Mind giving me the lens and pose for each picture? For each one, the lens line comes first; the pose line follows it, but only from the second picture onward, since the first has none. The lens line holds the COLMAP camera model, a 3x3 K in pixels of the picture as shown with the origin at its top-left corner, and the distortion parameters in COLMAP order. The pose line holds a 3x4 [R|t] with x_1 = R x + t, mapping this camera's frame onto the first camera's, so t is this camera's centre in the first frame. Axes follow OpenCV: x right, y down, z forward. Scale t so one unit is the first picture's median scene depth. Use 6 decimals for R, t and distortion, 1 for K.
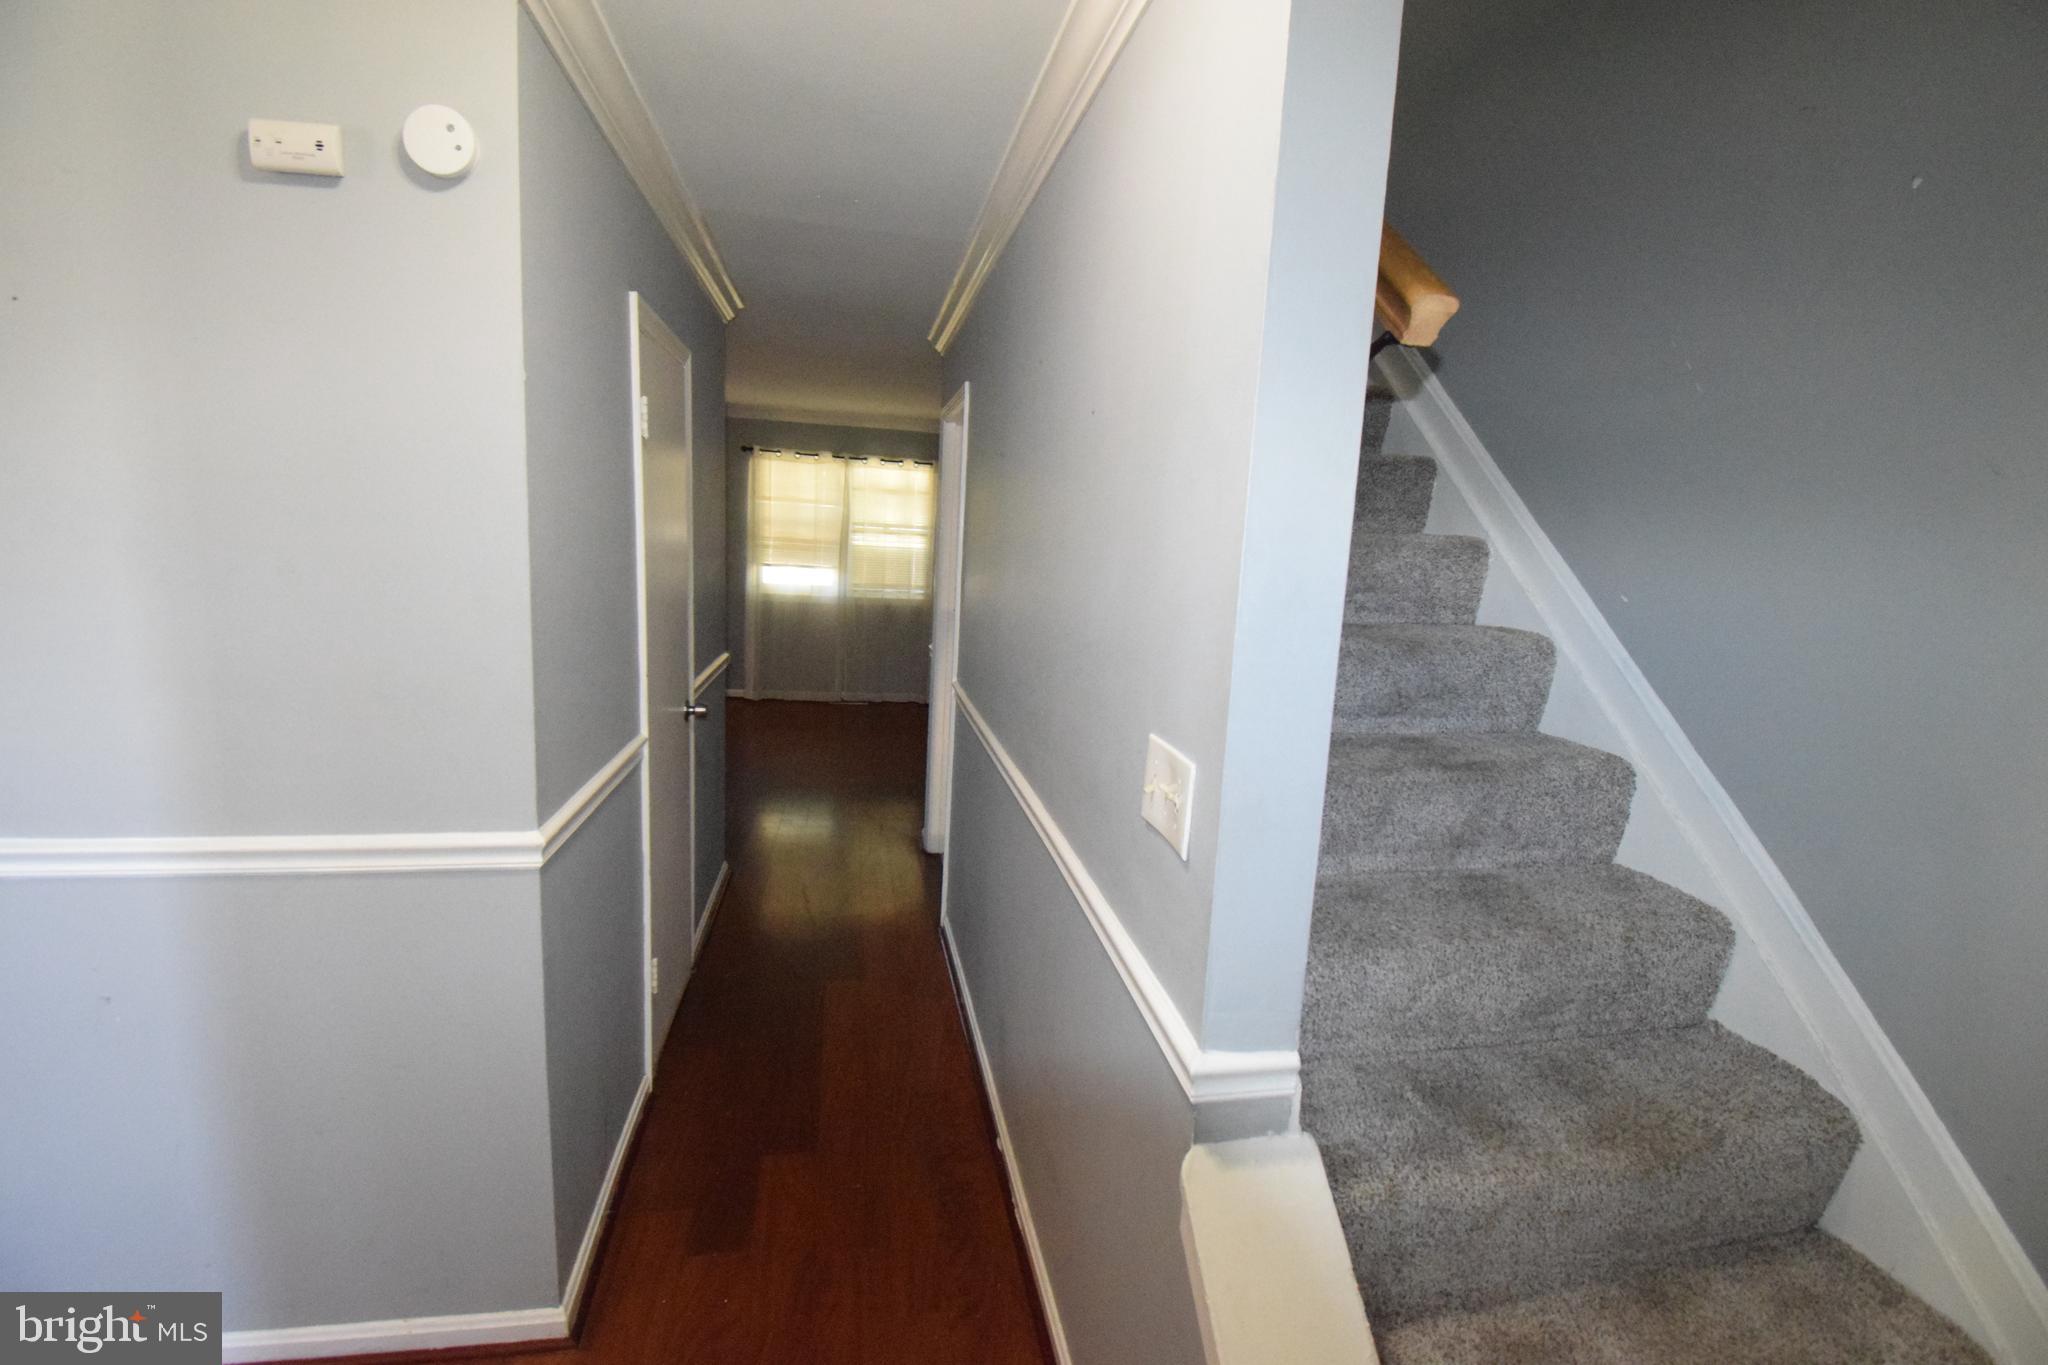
lens RADIAL K [[914.7, 0, 1024.0], [0, 914.7, 682.5], [0, 0, 1]] dist [0.002429, 0.000089]
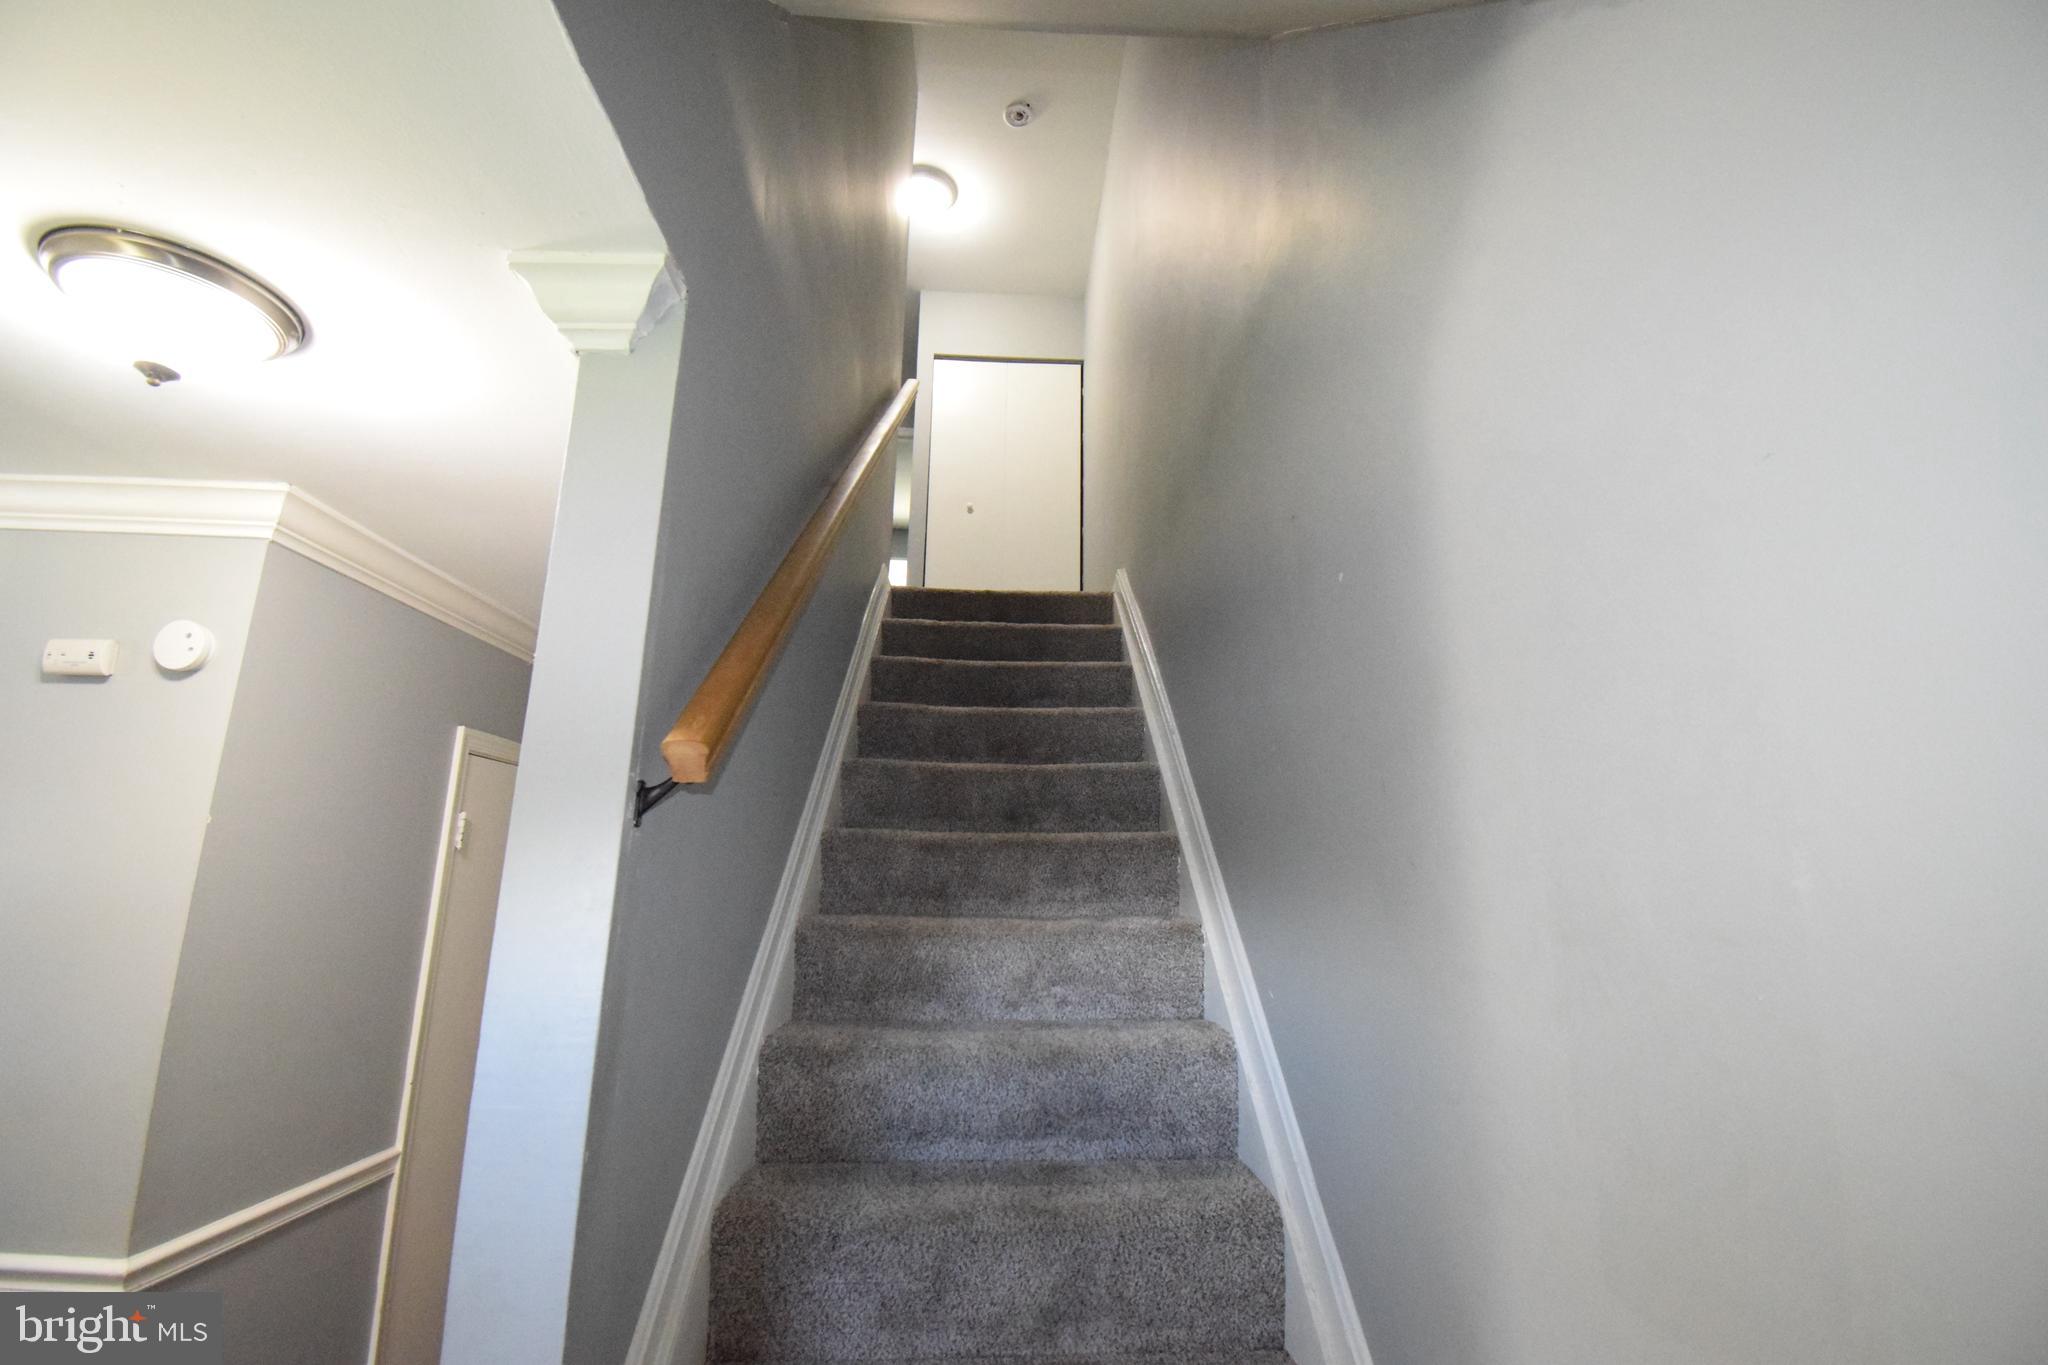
lens RADIAL K [[914.7, 0, 1024.0], [0, 914.7, 682.5], [0, 0, 1]] dist [0.002429, 0.000089]
pose [[0.988004, -0.068580, -0.138364, 0.582021], [0.012538, 0.928645, -0.370757, -0.047965], [0.153918, 0.364575, 0.918365, 0.029439]]
